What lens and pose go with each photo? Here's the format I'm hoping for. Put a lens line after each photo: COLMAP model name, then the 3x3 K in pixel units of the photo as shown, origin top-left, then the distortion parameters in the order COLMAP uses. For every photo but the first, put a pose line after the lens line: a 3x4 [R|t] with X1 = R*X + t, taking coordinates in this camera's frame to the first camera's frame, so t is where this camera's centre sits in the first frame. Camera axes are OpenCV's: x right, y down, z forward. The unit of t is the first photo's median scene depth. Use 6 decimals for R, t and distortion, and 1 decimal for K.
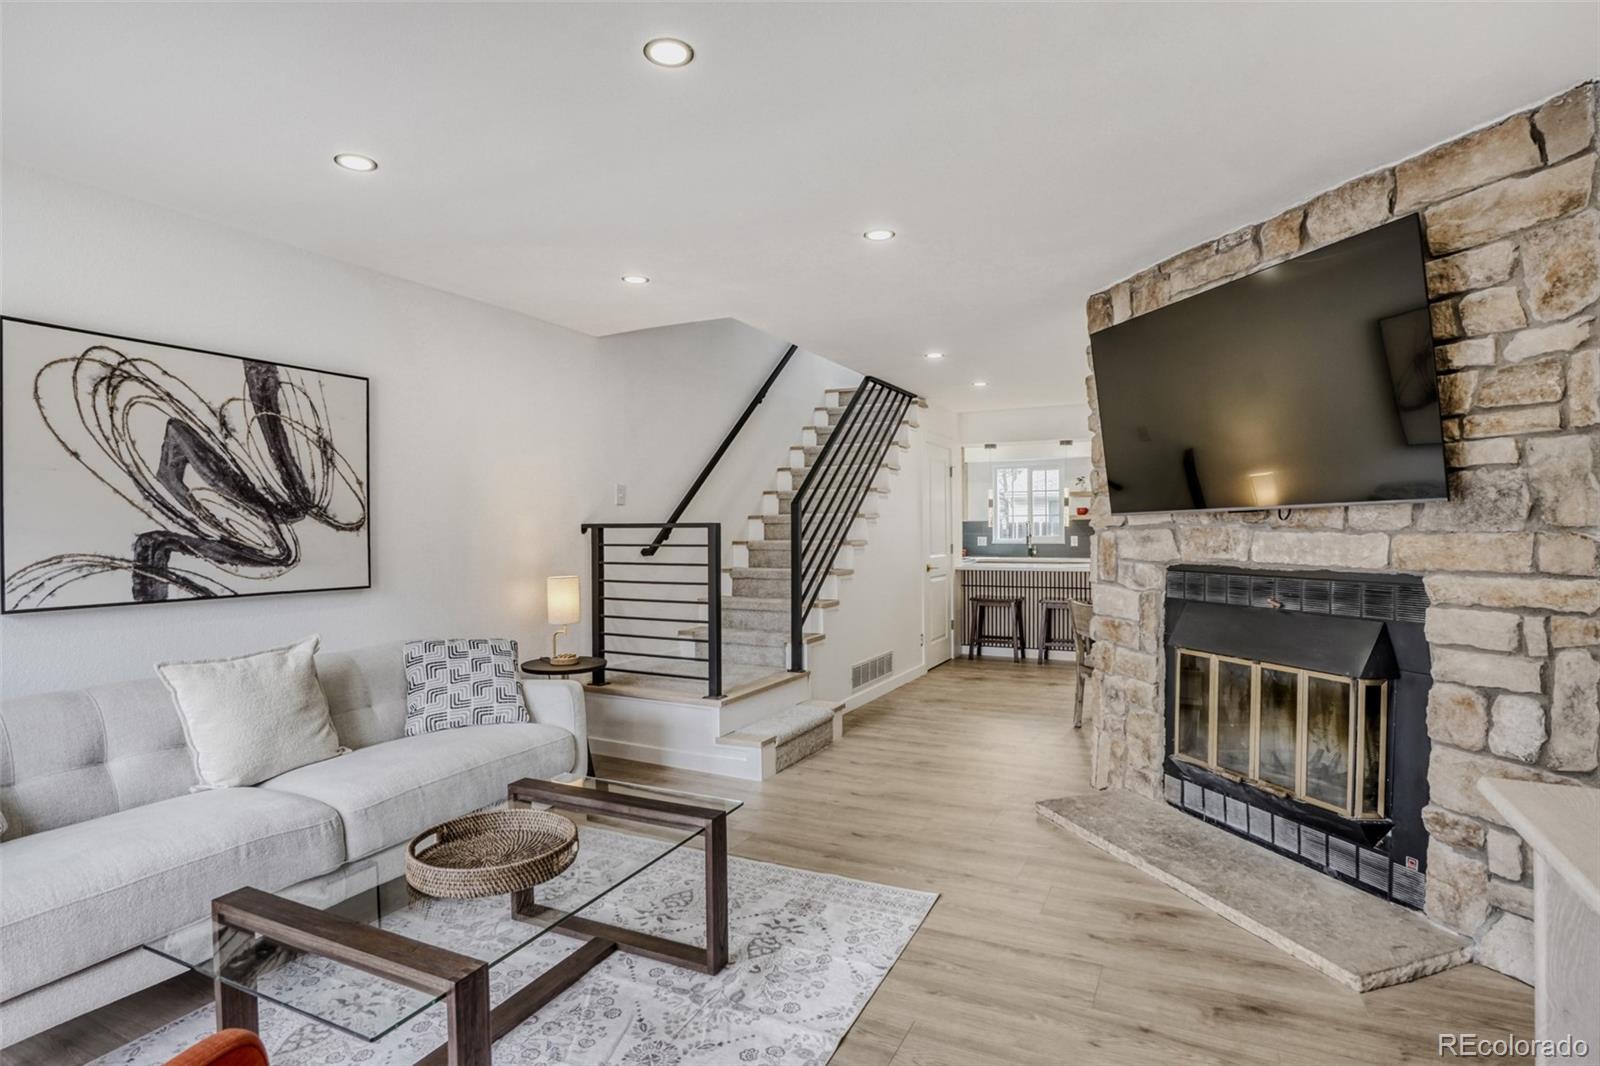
lens RADIAL K [[817.2, 0, 812.7], [0, 817.2, 533.5], [0, 0, 1]] dist [0.013449, 0.000400]
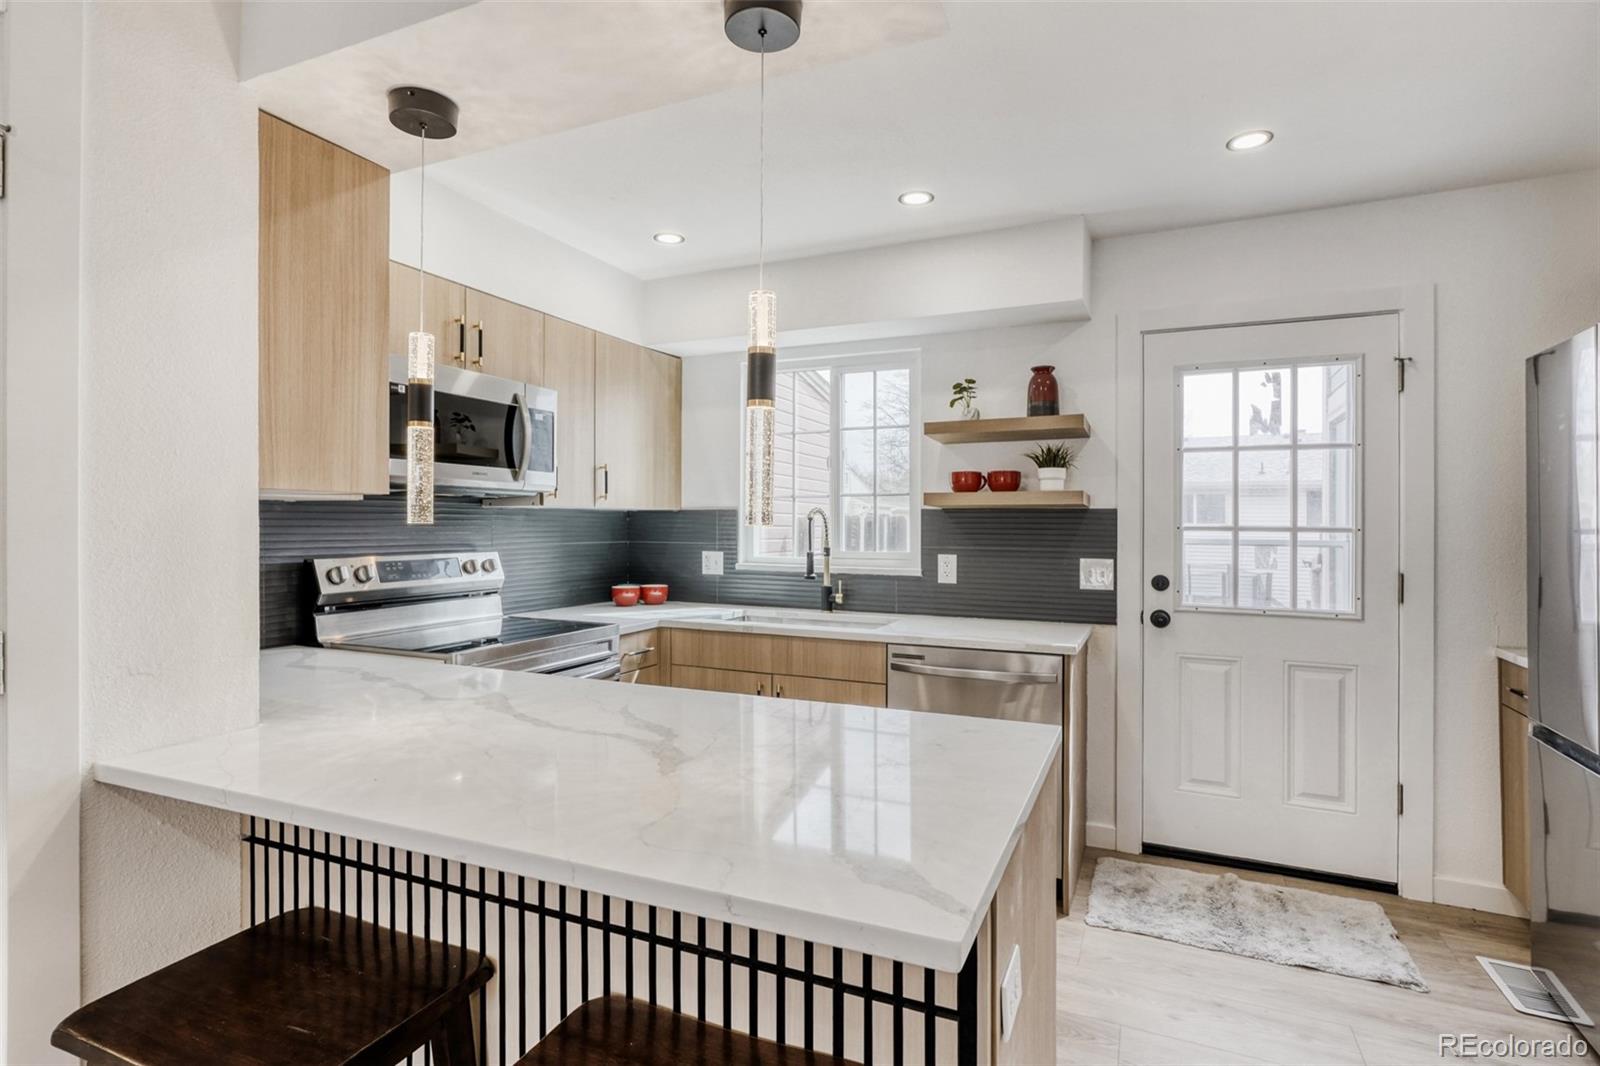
lens RADIAL K [[801.6, 0, 788.7], [0, 801.6, 513.4], [0, 0, 1]] dist [0.000624, 0.000091]
pose [[0.999582, 0.009383, 0.027343, 0.831916], [-0.008939, 0.999827, -0.016315, -0.027325], [-0.027492, 0.016063, 0.999493, 2.268861]]
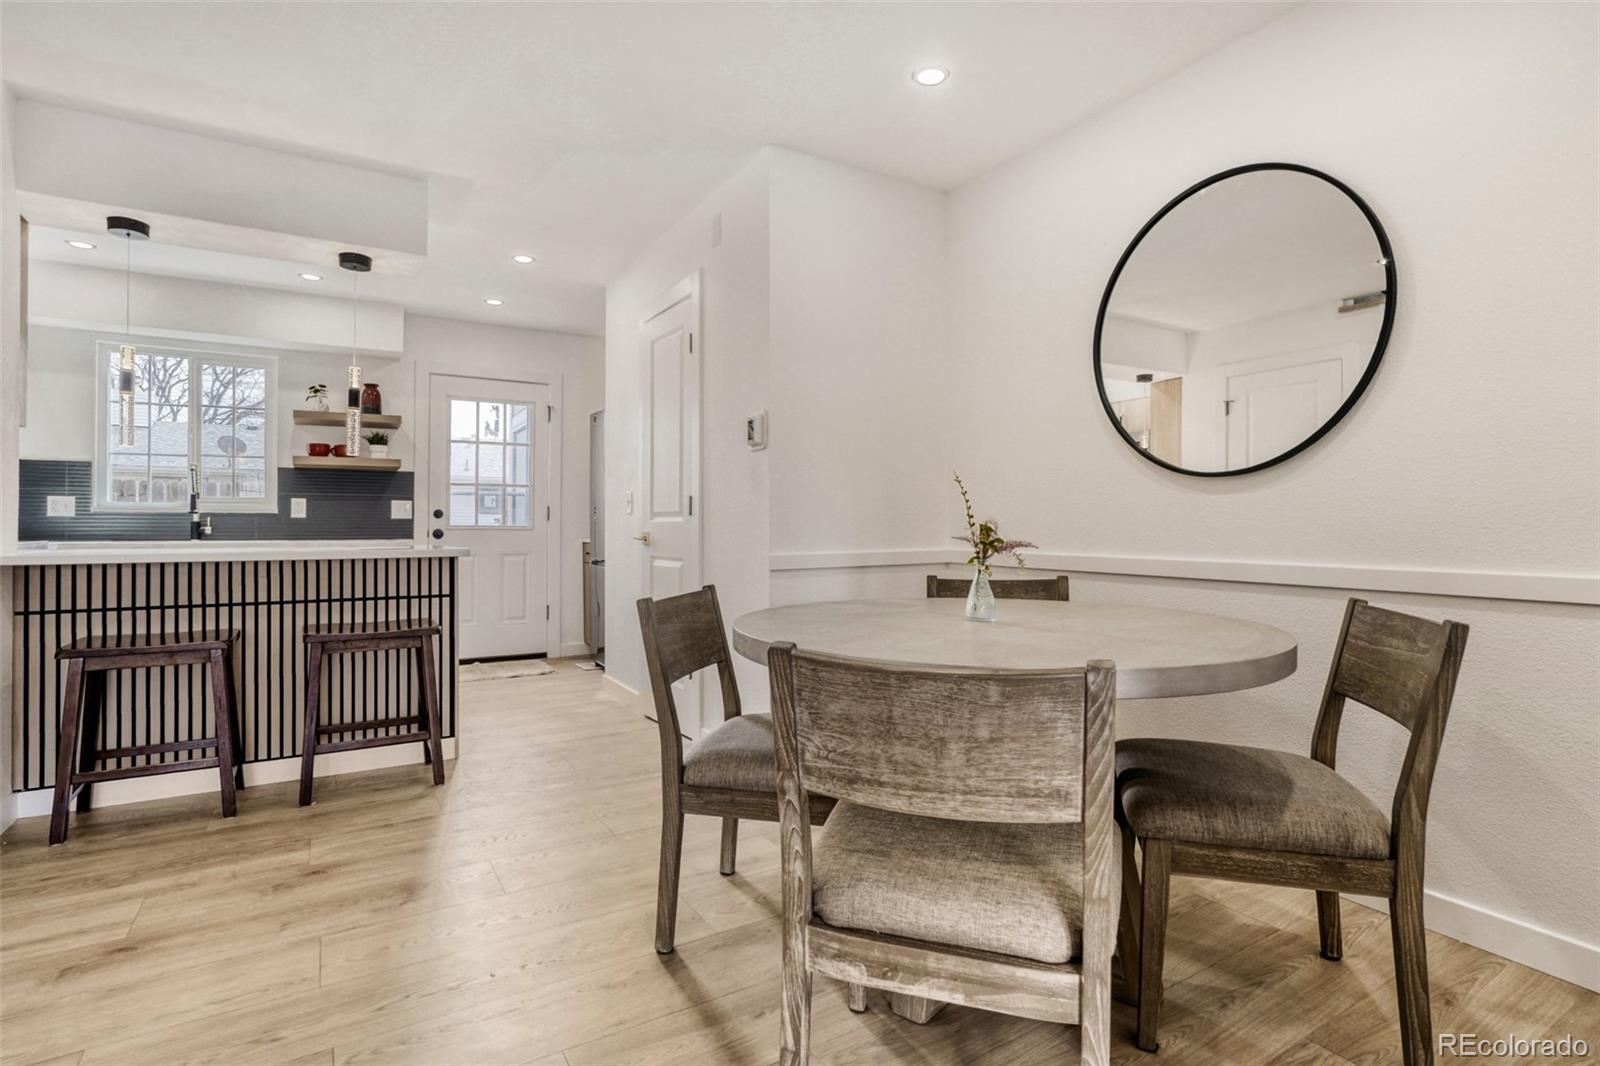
lens RADIAL K [[801.2, 0, 800.0], [0, 801.2, 533.0], [0, 0, 1]] dist [-0.011253, 0.000085]
pose [[0.542270, -0.001495, 0.840203, 0.233018], [0.002191, 0.999998, 0.000365, 0.087065], [-0.840201, 0.001643, 0.542272, 1.573900]]
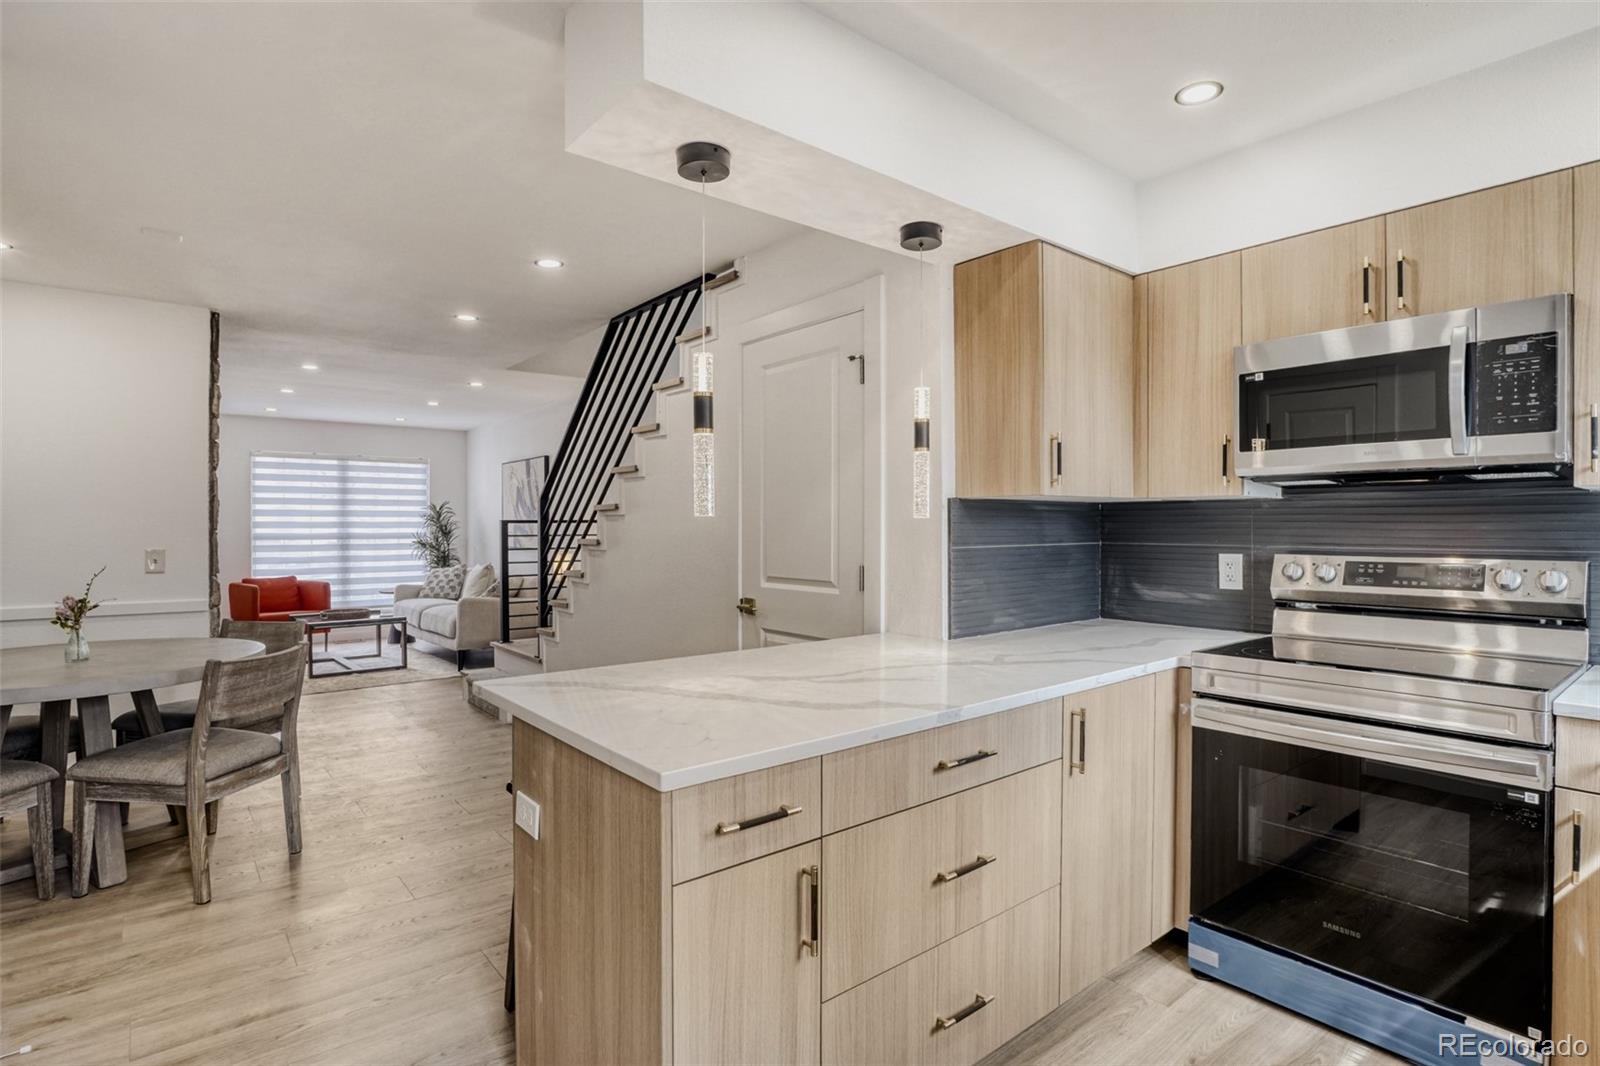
lens RADIAL K [[801.2, 0, 800.0], [0, 801.2, 533.0], [0, 0, 1]] dist [-0.011253, 0.000085]
pose [[-0.409597, 0.012317, -0.912184, 1.373488], [-0.000922, 0.999903, 0.013915, -0.022642], [0.912266, 0.006541, -0.409546, 3.038029]]
